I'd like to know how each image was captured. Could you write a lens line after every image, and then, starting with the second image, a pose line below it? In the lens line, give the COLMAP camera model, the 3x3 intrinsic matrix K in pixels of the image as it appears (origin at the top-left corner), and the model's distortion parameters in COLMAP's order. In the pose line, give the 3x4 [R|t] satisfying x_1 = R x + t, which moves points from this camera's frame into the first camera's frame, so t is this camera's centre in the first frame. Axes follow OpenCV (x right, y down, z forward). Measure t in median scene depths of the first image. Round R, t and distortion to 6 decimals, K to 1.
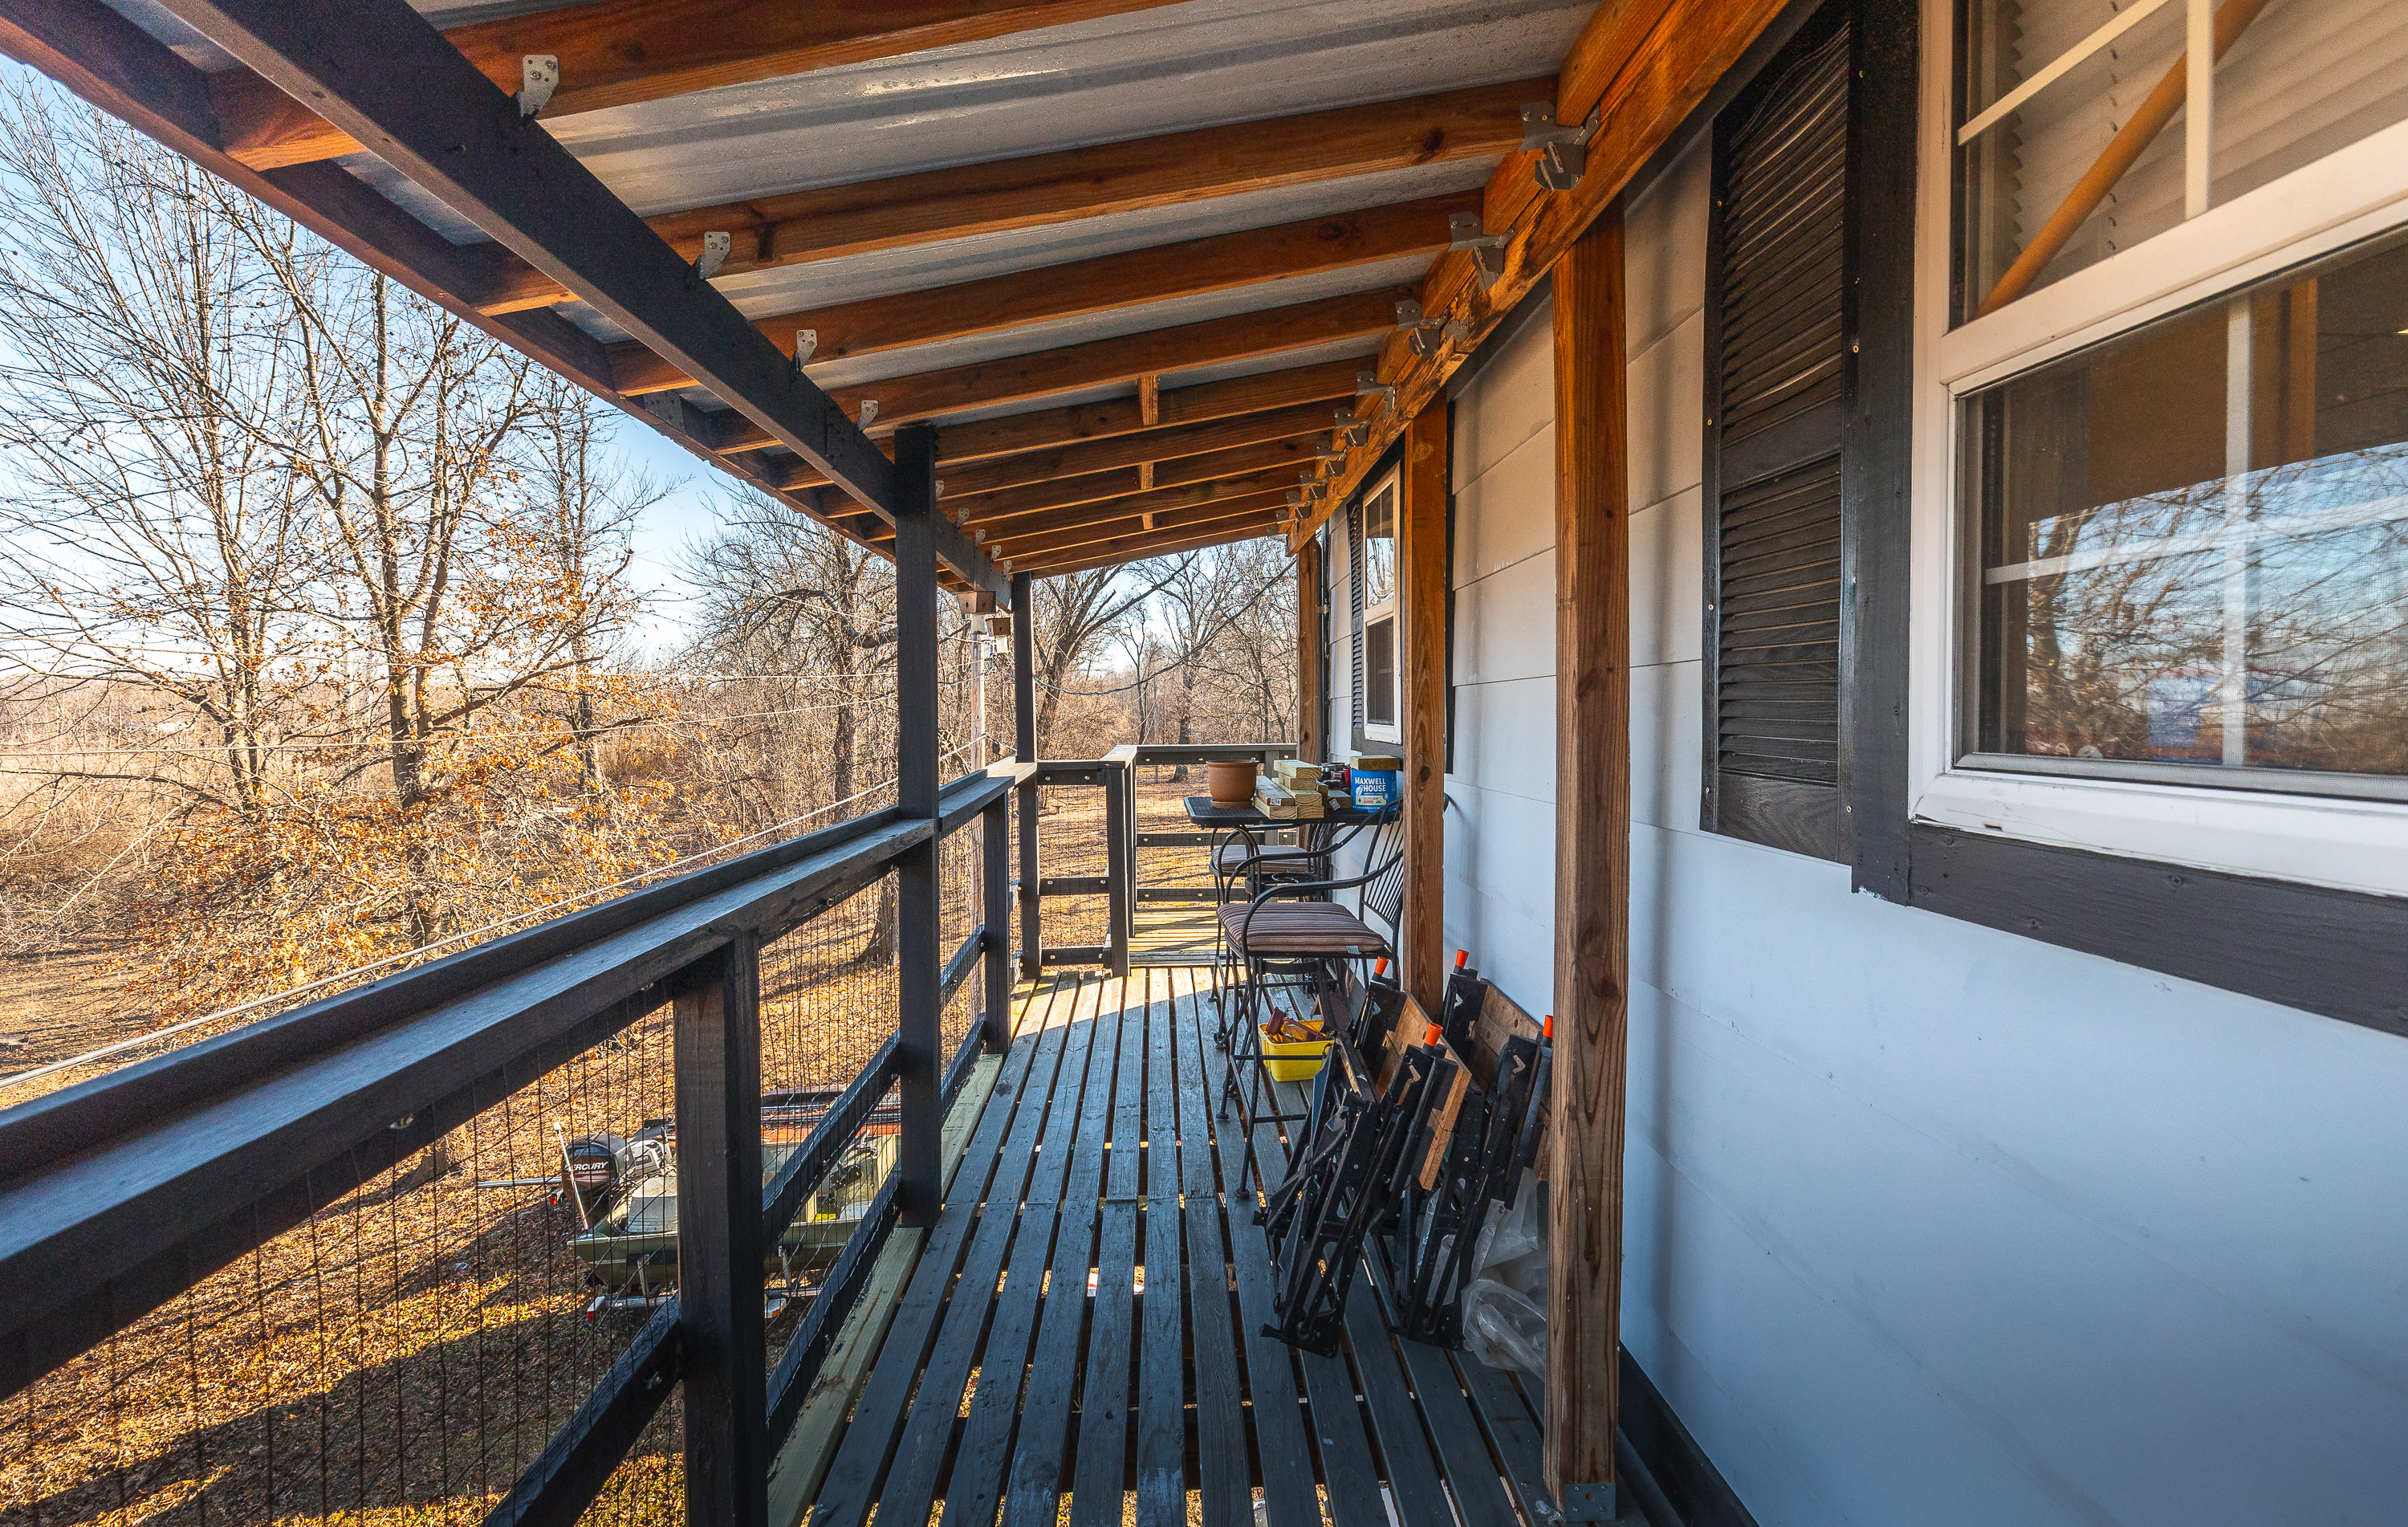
lens RADIAL K [[1026.3, 0, 1211.7], [0, 1026.3, 748.1], [0, 0, 1]] dist [-0.000317, 0.000006]
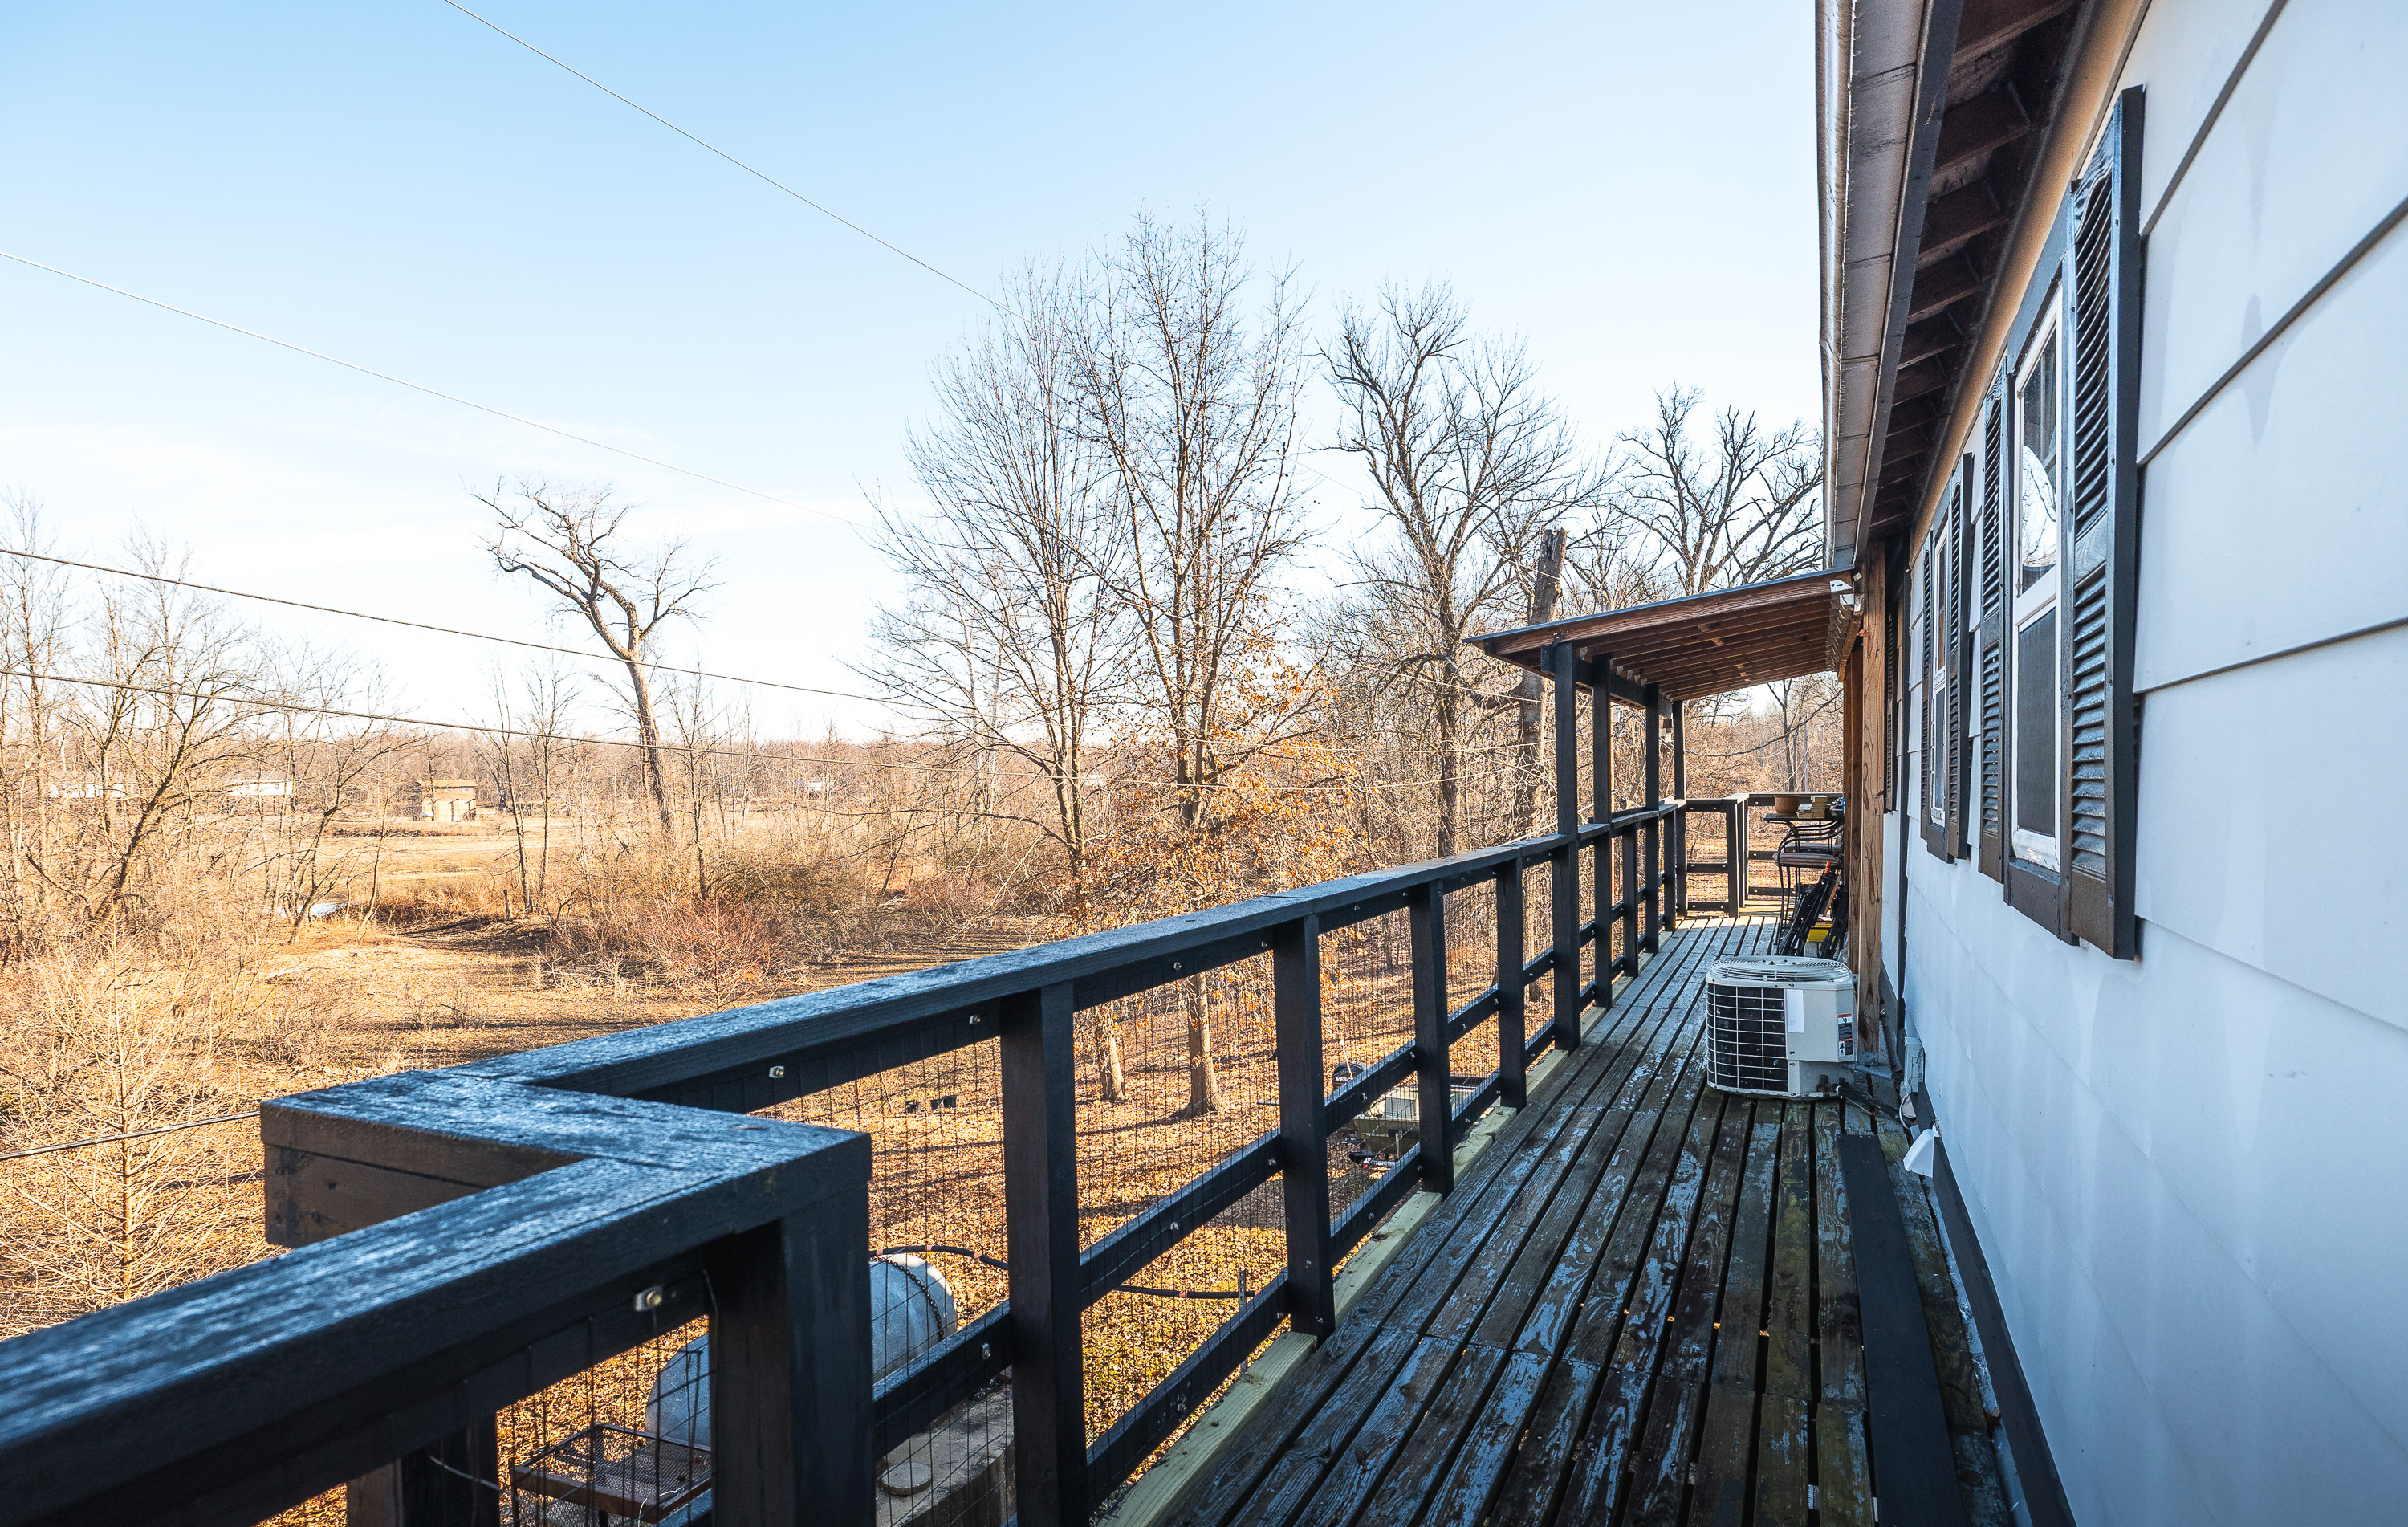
lens RADIAL K [[1342.9, 0, 1206.3], [0, 1342.9, 797.7], [0, 0, 1]] dist [-0.000775, -0.000088]
pose [[0.887008, 0.006020, -0.461715, 0.140159], [-0.011644, 0.999889, -0.009331, 0.036056], [0.461607, 0.013653, 0.886979, -1.207376]]
